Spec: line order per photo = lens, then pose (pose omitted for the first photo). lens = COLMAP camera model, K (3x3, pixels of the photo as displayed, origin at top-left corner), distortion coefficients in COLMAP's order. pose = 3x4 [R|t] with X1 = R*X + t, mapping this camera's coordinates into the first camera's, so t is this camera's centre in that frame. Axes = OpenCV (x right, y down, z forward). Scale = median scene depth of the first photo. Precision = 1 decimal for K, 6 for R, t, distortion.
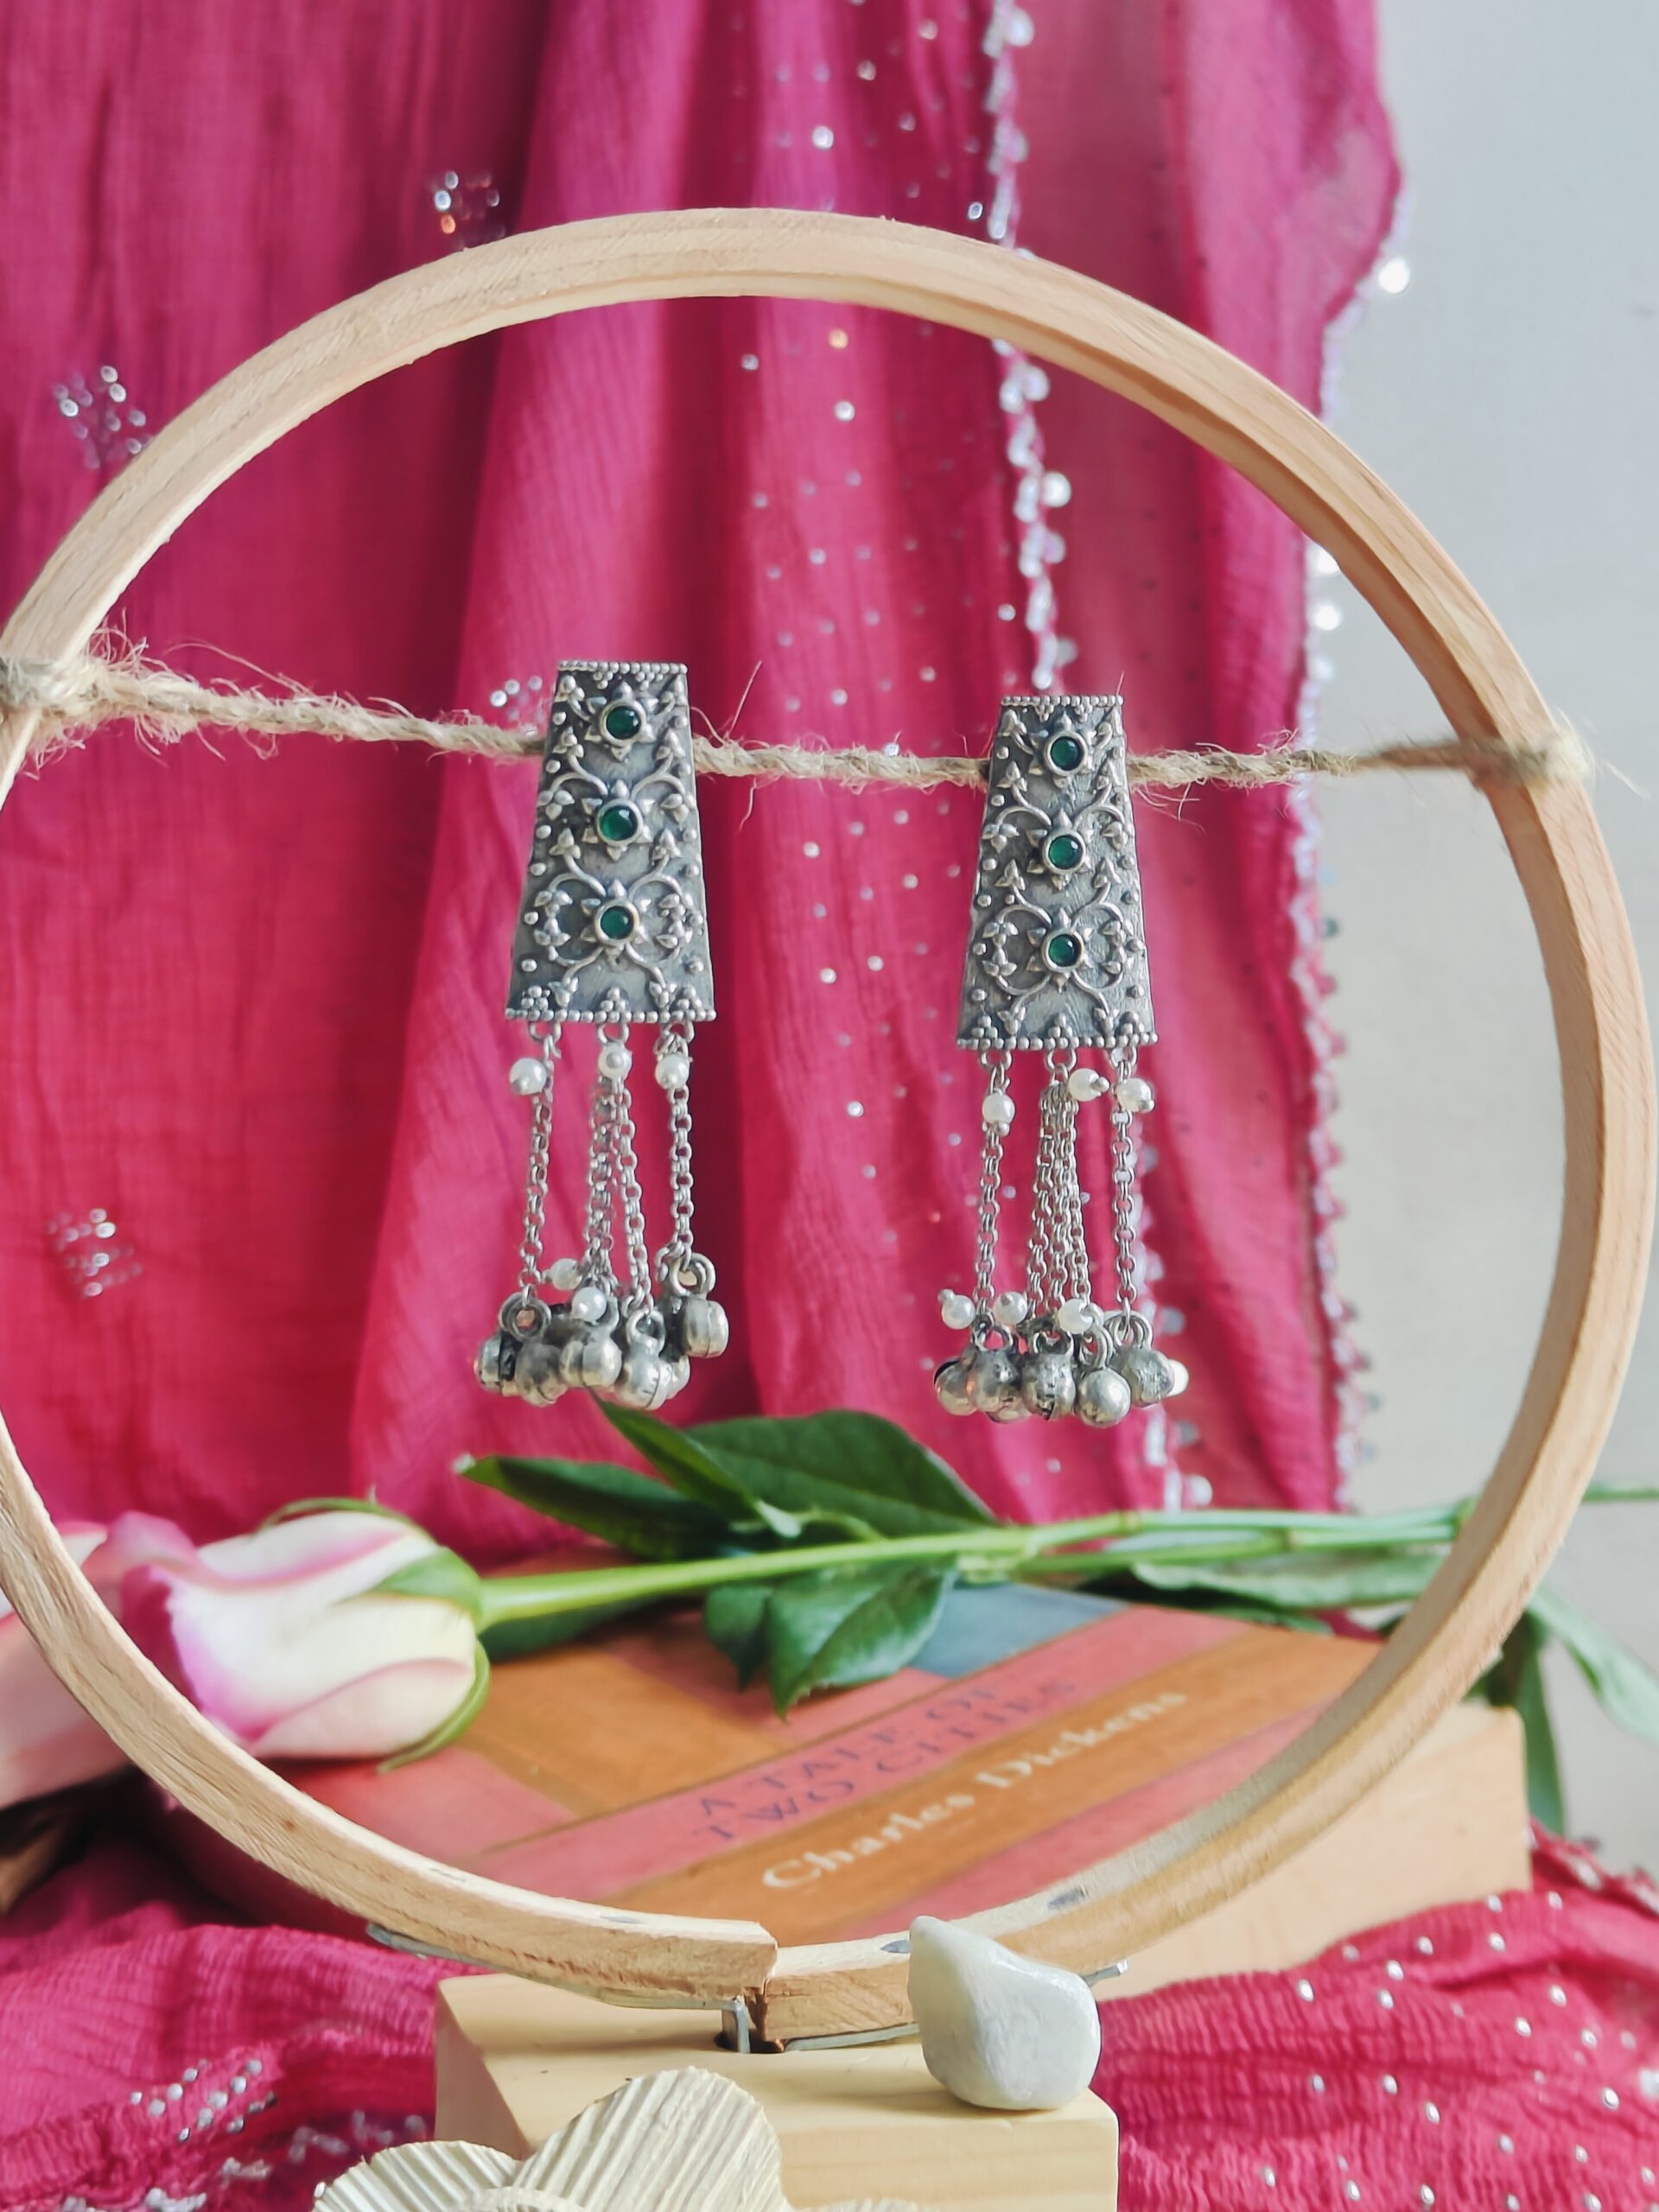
lens RADIAL K [[3179.2, 0, 829.5], [0, 3179.2, 1106.0], [0, 0, 1]] dist [0.225990, -0.574026]
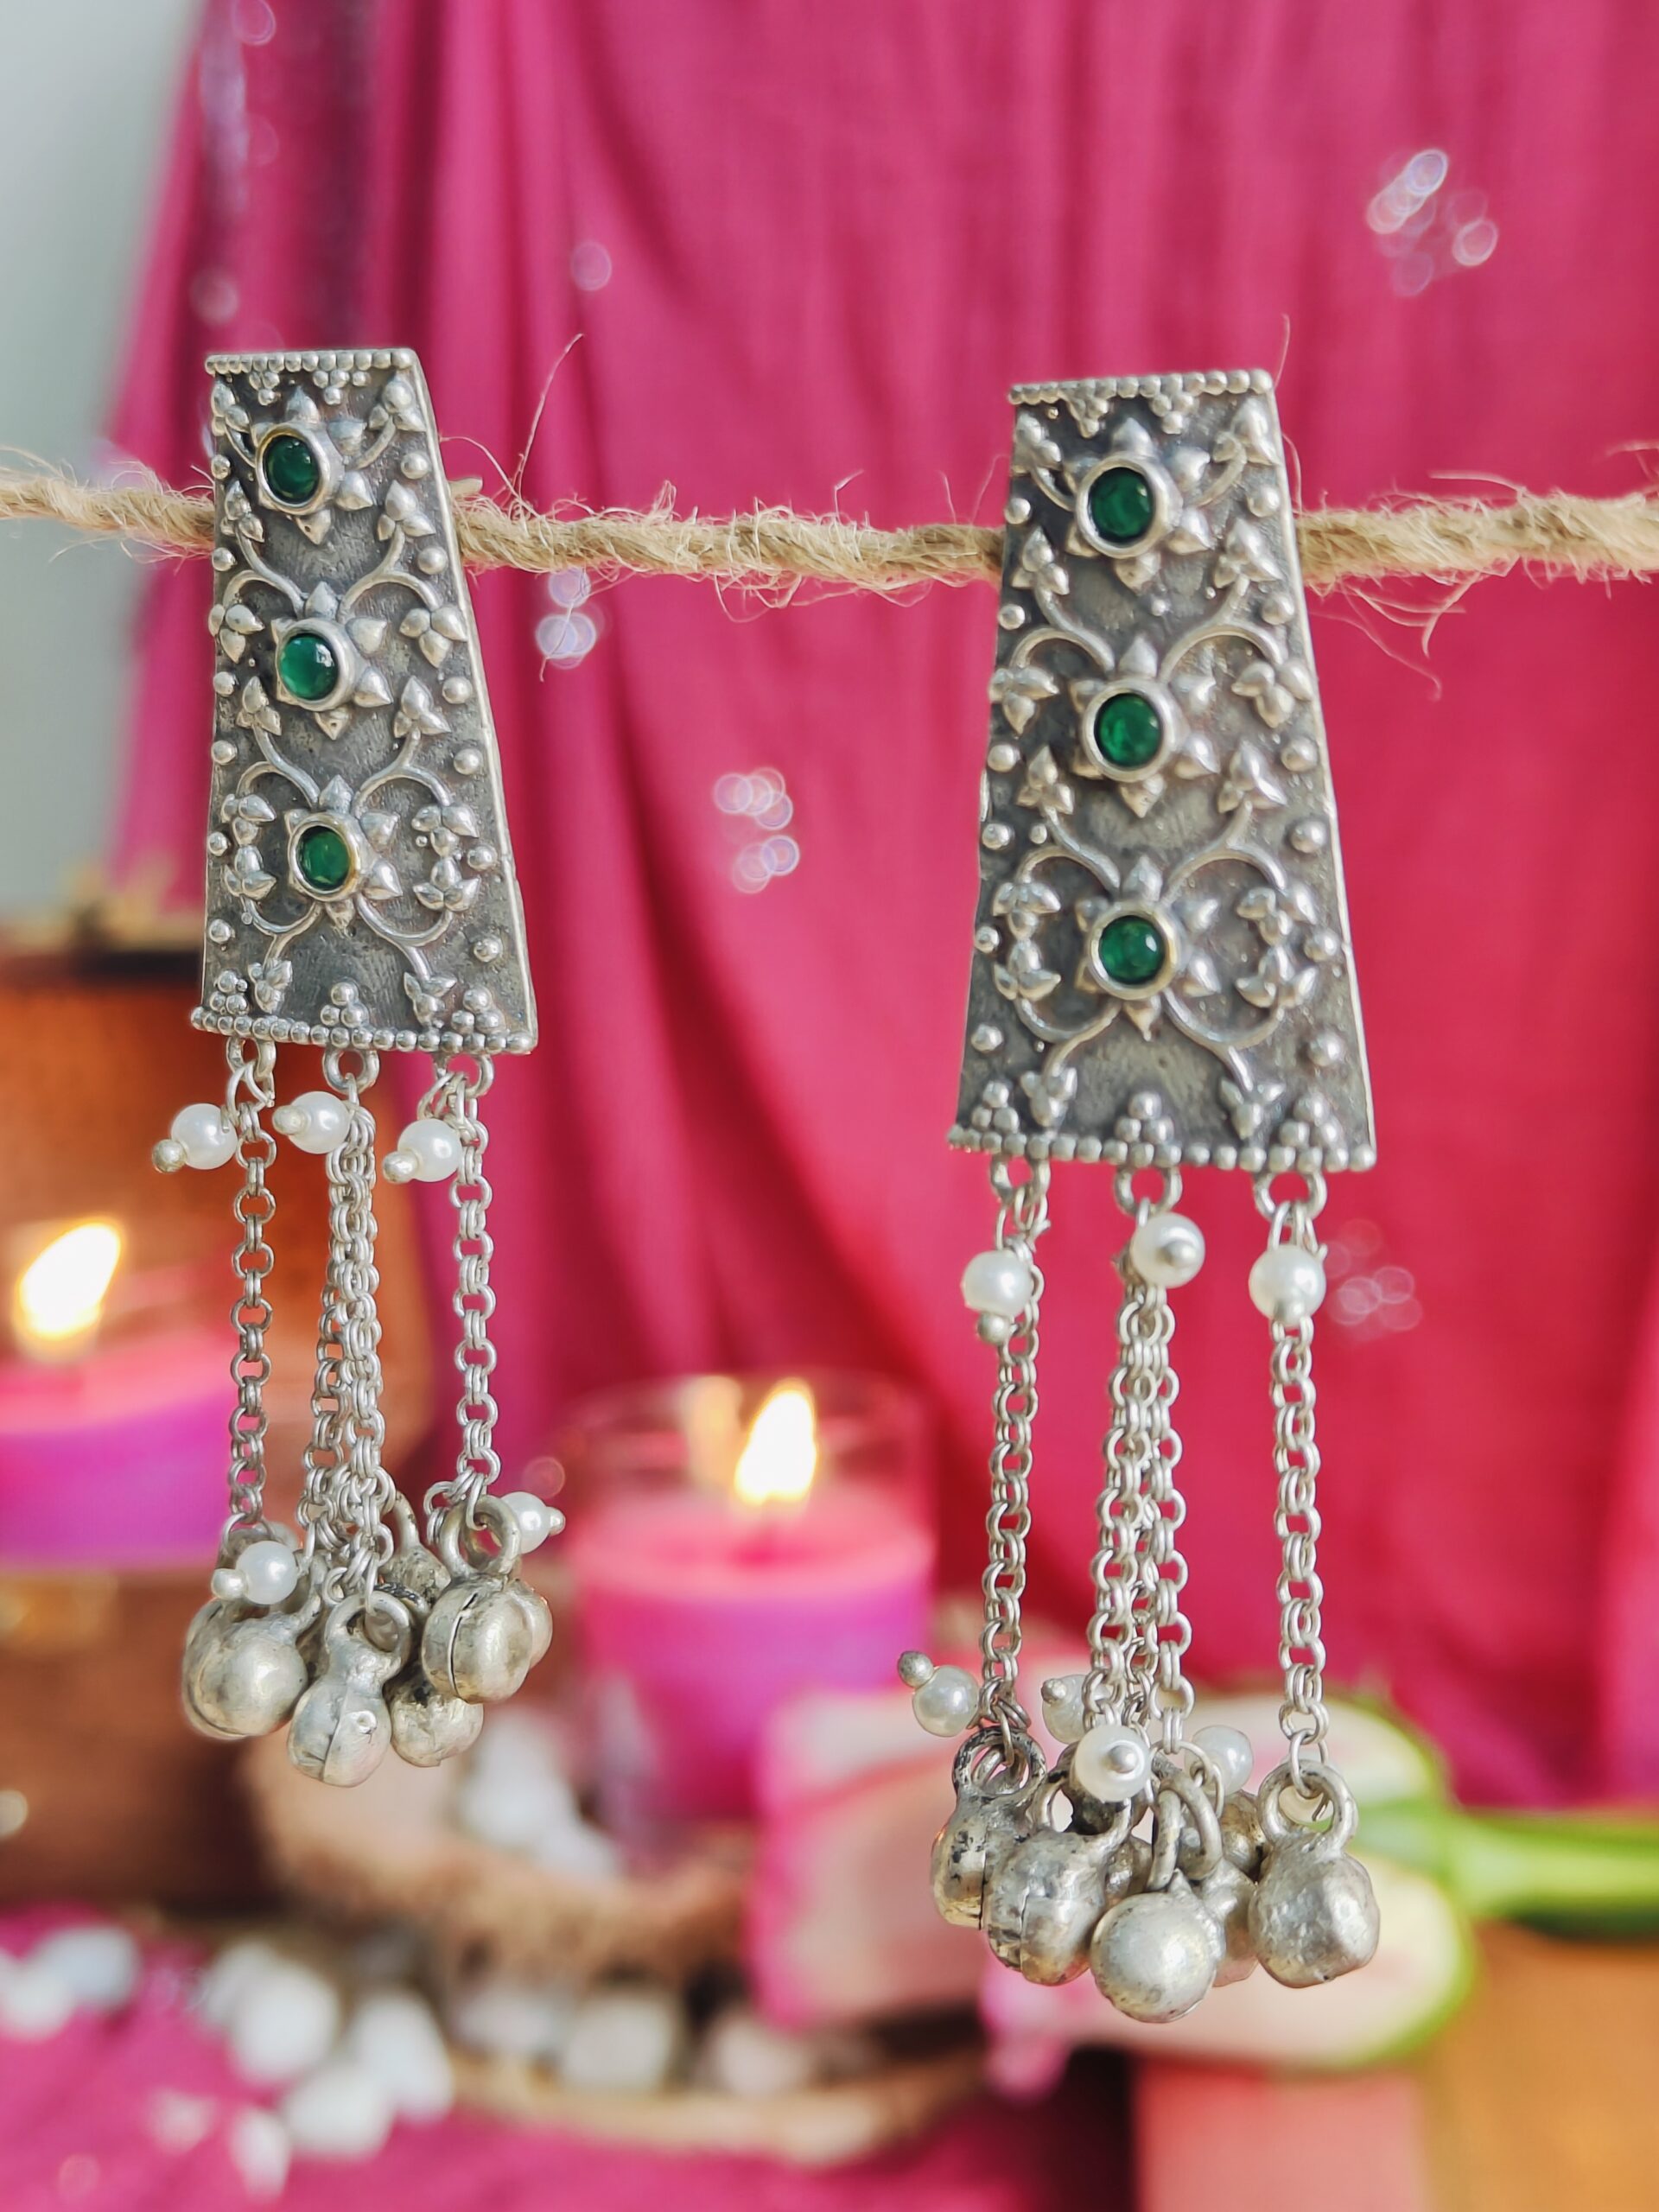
lens RADIAL K [[3179.2, 0, 829.5], [0, 3179.2, 1106.0], [0, 0, 1]] dist [0.225990, -0.574026]
pose [[0.782856, 0.075777, -0.617571, 0.320767], [-0.064642, 0.997090, 0.040403, -0.042059], [0.618836, 0.008292, 0.785477, 0.617485]]
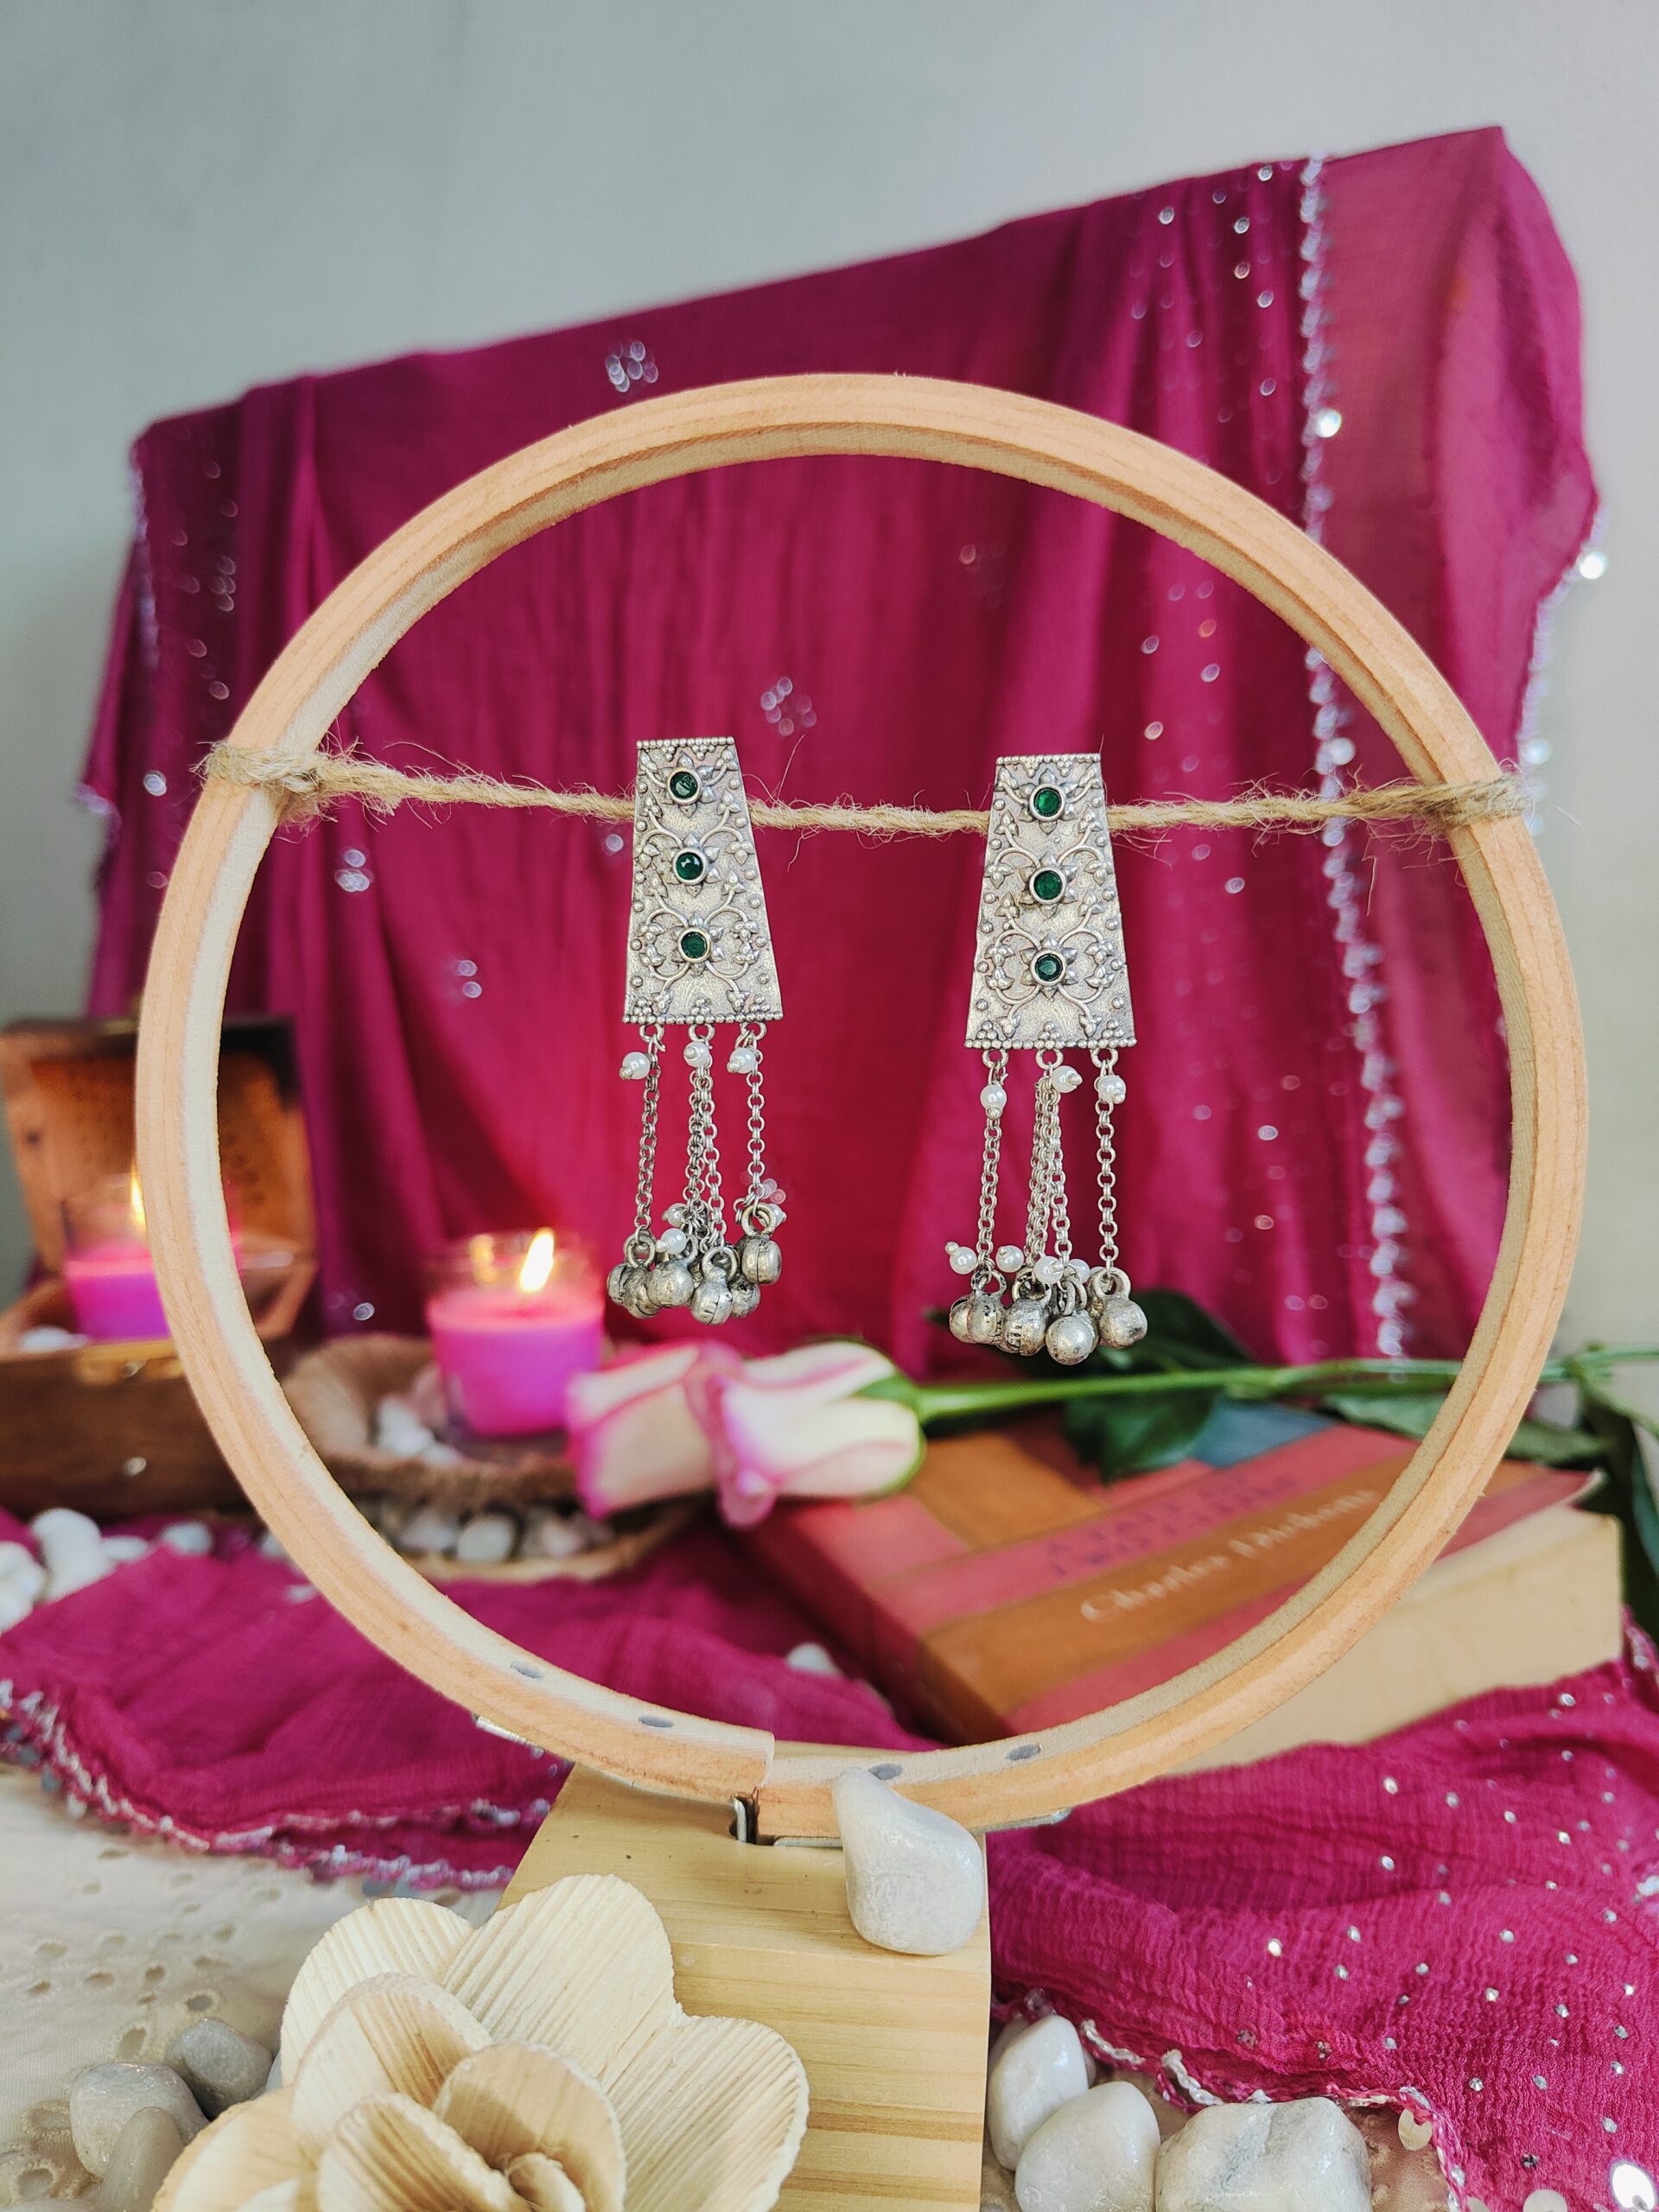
lens RADIAL K [[1602.2, 0, 829.5], [0, 1602.2, 1106.0], [0, 0, 1]] dist [0.030757, 0.002162]
pose [[0.948399, 0.024602, -0.316123, 0.188926], [-0.025398, 0.999676, 0.001602, 0.004741], [0.316060, 0.006510, 0.948717, 0.399365]]
